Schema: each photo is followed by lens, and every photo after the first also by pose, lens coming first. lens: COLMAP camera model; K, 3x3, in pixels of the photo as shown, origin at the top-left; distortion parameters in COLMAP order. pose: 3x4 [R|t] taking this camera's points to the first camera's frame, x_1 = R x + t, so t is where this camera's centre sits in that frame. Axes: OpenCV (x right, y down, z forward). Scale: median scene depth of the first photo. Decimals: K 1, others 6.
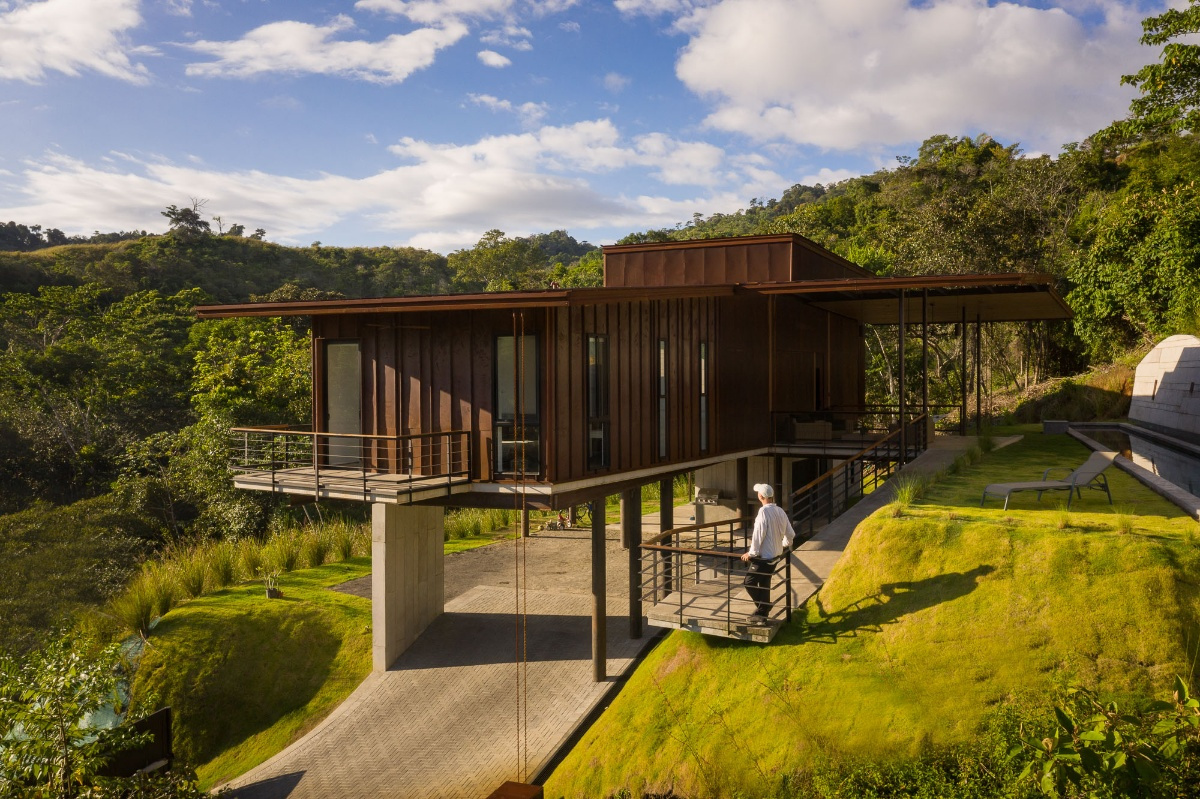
lens RADIAL K [[961.9, 0, 578.1], [0, 961.9, 384.7], [0, 0, 1]] dist [-0.011019, -0.013318]
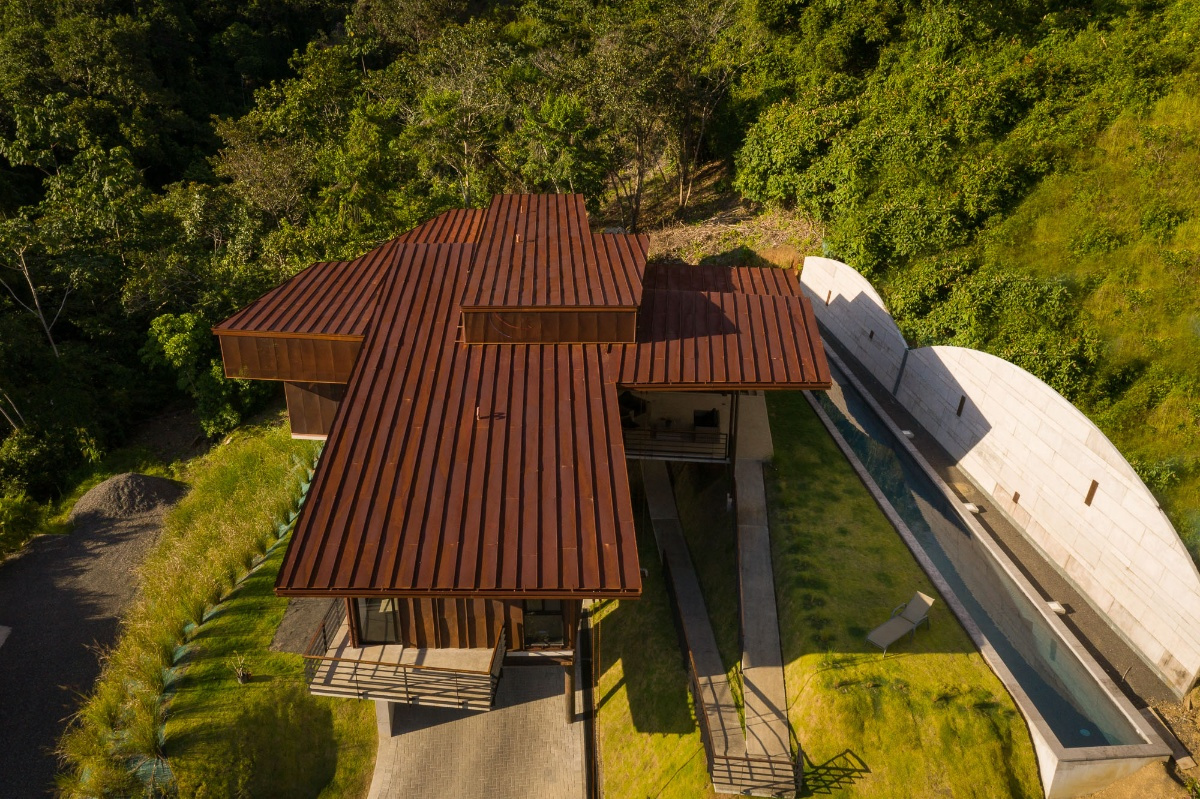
lens RADIAL K [[1031.8, 0, 532.9], [0, 1031.8, 398.3], [0, 0, 1]] dist [-0.019655, 0.003065]
pose [[0.912195, -0.190518, 0.362771, -0.418257], [0.024333, 0.908958, 0.416176, -0.639883], [-0.409033, -0.370807, 0.833783, -0.046496]]
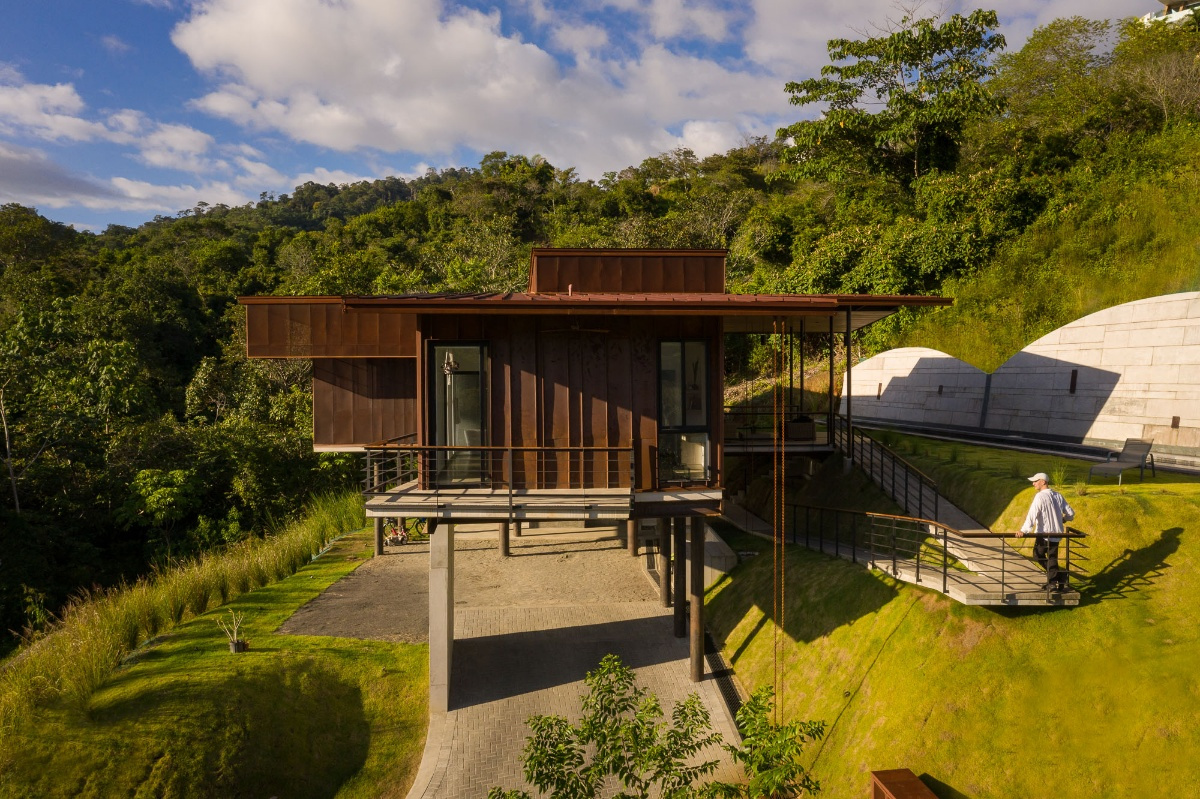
lens RADIAL K [[968.9, 0, 600.0], [0, 968.9, 399.5], [0, 0, 1]] dist [-0.018977, 0.003589]
pose [[0.862972, -0.011542, 0.505120, -0.505537], [0.005177, 0.999889, 0.014004, -0.004550], [-0.505225, -0.009470, 0.862936, 0.143940]]
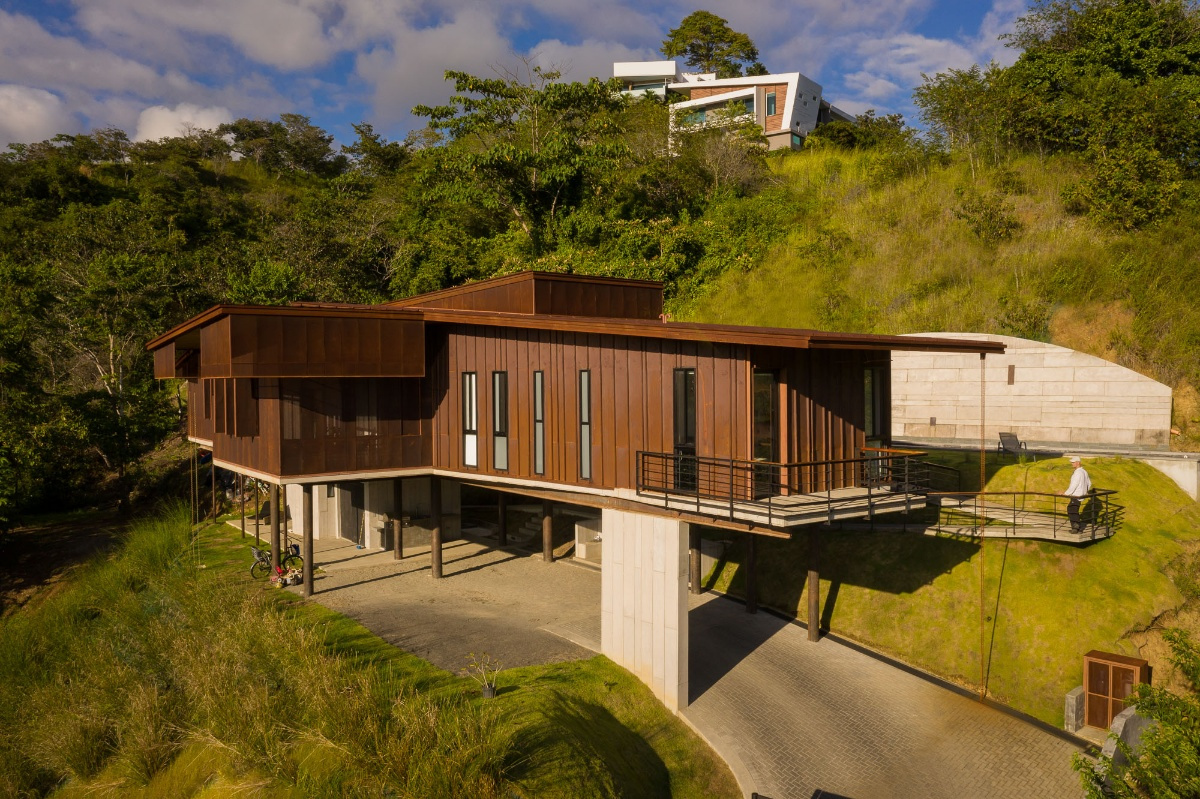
lens RADIAL K [[968.9, 0, 600.0], [0, 968.9, 399.5], [0, 0, 1]] dist [-0.018977, 0.003589]
pose [[0.354213, -0.021295, 0.934922, -1.094092], [0.014315, 0.999747, 0.017348, -0.031782], [-0.935055, 0.007239, 0.354429, 0.694380]]
